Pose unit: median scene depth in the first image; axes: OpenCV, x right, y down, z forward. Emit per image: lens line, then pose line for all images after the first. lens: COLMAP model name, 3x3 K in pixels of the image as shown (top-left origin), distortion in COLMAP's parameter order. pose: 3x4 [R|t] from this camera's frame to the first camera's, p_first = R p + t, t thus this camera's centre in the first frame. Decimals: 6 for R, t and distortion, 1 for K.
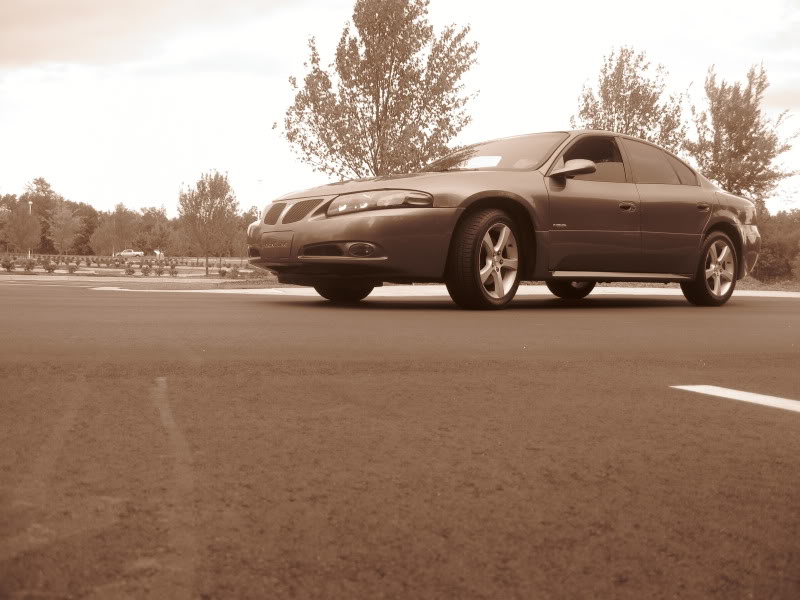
lens RADIAL K [[794.2, 0, 402.3], [0, 794.2, 294.0], [0, 0, 1]] dist [-0.177914, 0.000000]
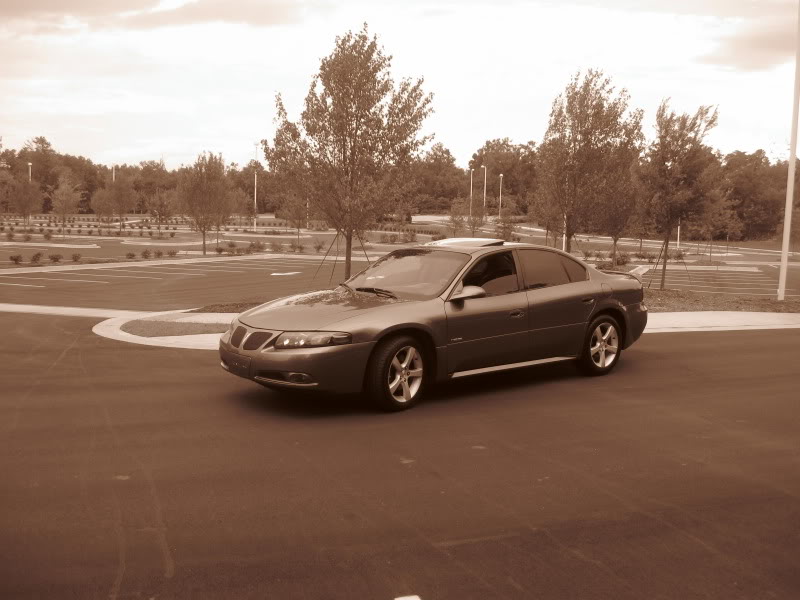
lens RADIAL K [[794.2, 0, 399.4], [0, 794.2, 303.3], [0, 0, 1]] dist [-0.177914, 0.000000]
pose [[0.999891, -0.012753, -0.007448, 0.093293], [0.013350, 0.996170, 0.086416, -0.210593], [0.006317, -0.086506, 0.996231, -0.244920]]
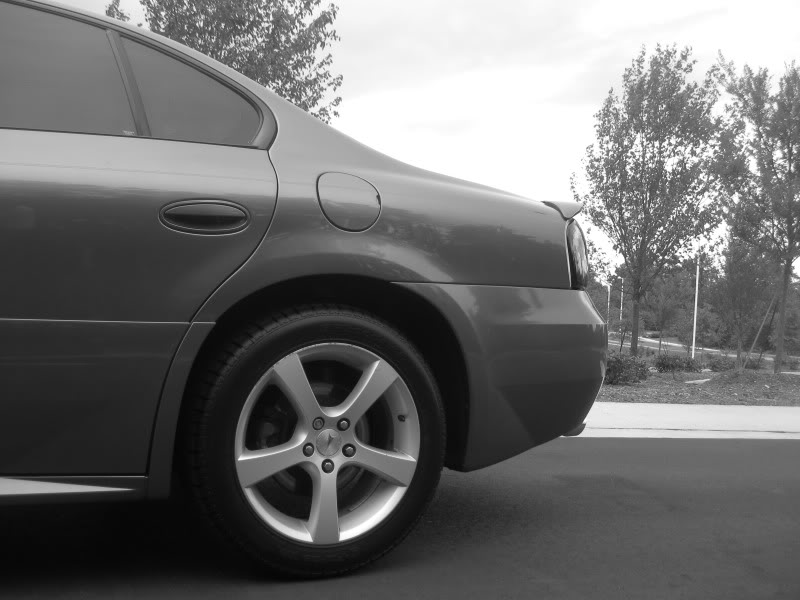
lens RADIAL K [[794.2, 0, 396.5], [0, 794.2, 298.9], [0, 0, 1]] dist [-0.177914, 0.000000]
pose [[0.981989, 0.007097, -0.188806, 0.480855], [-0.021496, 0.997002, -0.074326, -0.063438], [0.187712, 0.077046, 0.979198, 0.718061]]
